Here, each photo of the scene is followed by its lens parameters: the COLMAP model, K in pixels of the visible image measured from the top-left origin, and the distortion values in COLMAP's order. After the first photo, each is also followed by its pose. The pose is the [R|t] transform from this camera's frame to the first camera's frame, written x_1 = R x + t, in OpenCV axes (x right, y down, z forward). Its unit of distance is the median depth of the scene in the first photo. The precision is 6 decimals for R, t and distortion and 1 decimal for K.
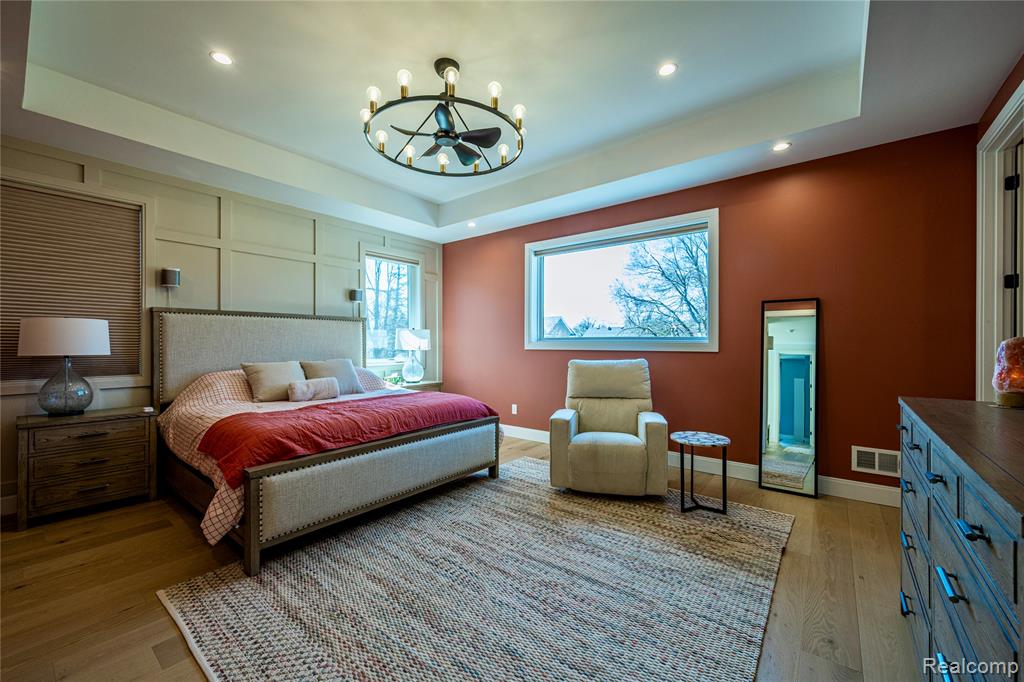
lens RADIAL K [[405.8, 0, 516.2], [0, 405.8, 343.4], [0, 0, 1]] dist [-0.000526, 0.000171]
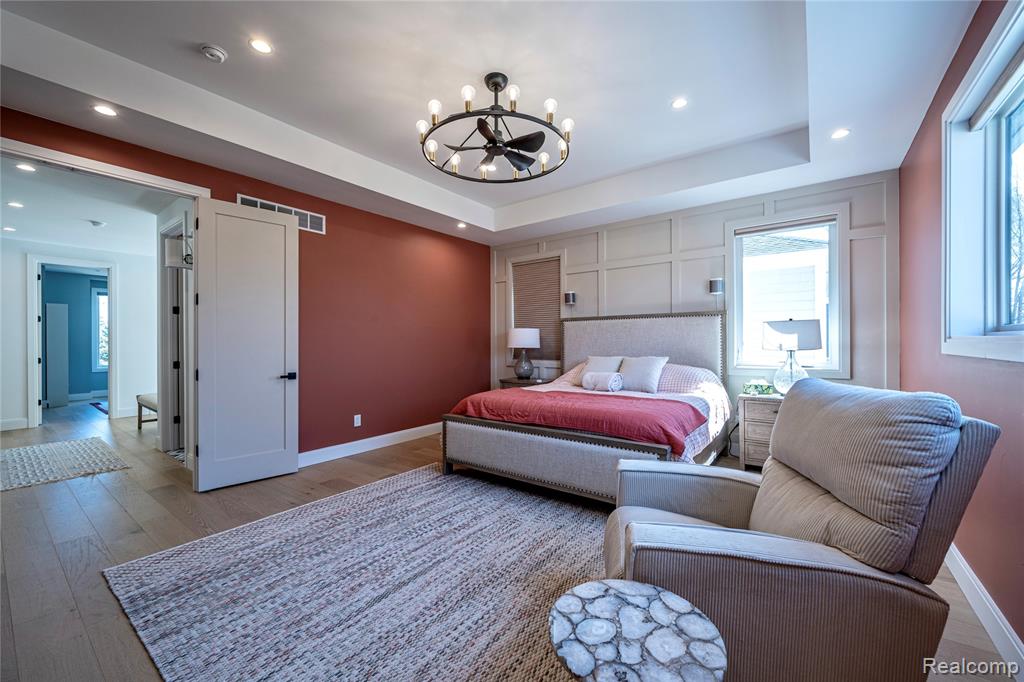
lens RADIAL K [[405.8, 0, 517.8], [0, 405.8, 340.4], [0, 0, 1]] dist [-0.000526, 0.000171]
pose [[0.021127, -0.000979, -0.999776, 0.851939], [0.004723, 0.999988, -0.000880, -0.002640], [0.999766, -0.004704, 0.021132, 0.984413]]
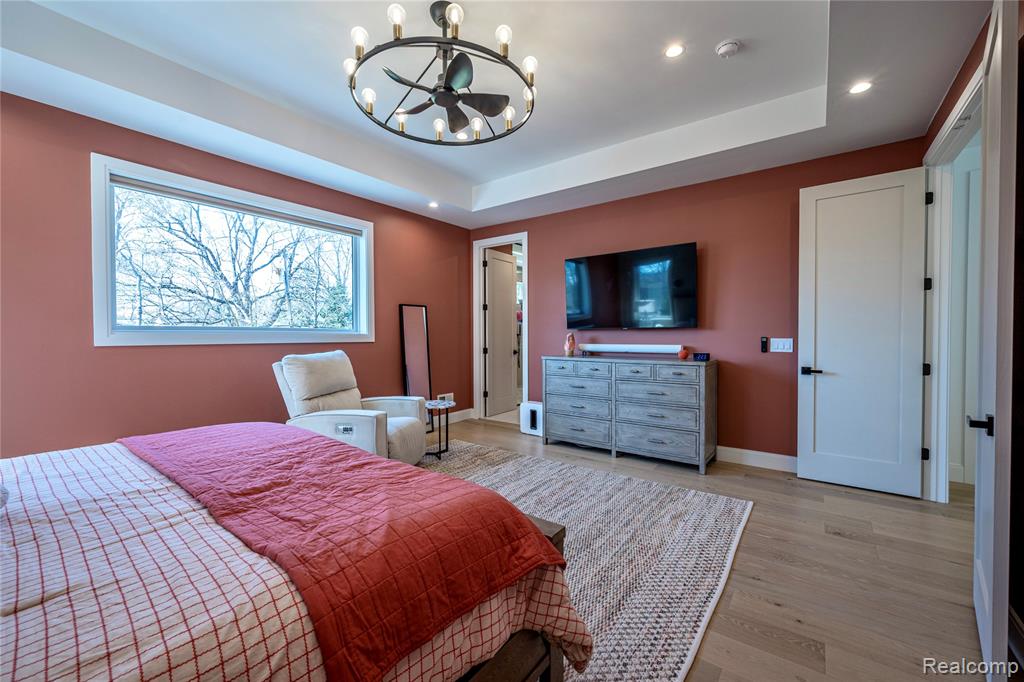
lens RADIAL K [[405.8, 0, 514.3], [0, 405.8, 339.1], [0, 0, 1]] dist [-0.000526, 0.000171]
pose [[-0.021497, -0.011902, 0.999698, -1.002895], [0.003873, 0.999921, 0.011988, 0.000380], [-0.999761, 0.004129, -0.021450, 0.833256]]
